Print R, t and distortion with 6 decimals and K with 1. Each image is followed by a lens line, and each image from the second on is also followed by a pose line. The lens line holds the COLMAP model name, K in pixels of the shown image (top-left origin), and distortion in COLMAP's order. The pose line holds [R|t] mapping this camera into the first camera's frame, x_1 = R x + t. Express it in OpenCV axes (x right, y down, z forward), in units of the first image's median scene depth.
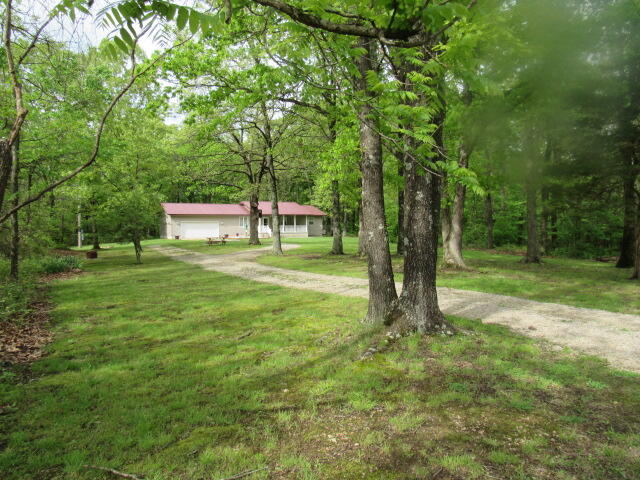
lens RADIAL K [[479.2, 0, 318.5], [0, 479.2, 239.7], [0, 0, 1]] dist [-0.023519, 0.032082]
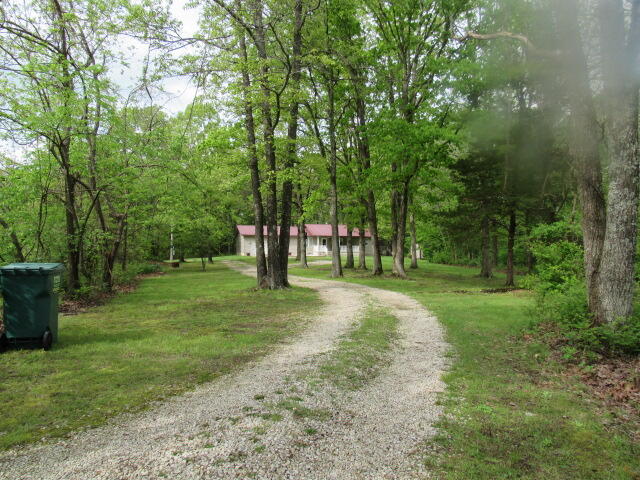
lens RADIAL K [[479.2, 0, 321.6], [0, 479.2, 239.8], [0, 0, 1]] dist [-0.023519, 0.032082]
pose [[0.984765, 0.012482, -0.173442, 0.114013], [-0.019705, 0.999006, -0.039984, 0.003940], [0.172770, 0.042793, 0.984032, -0.181378]]
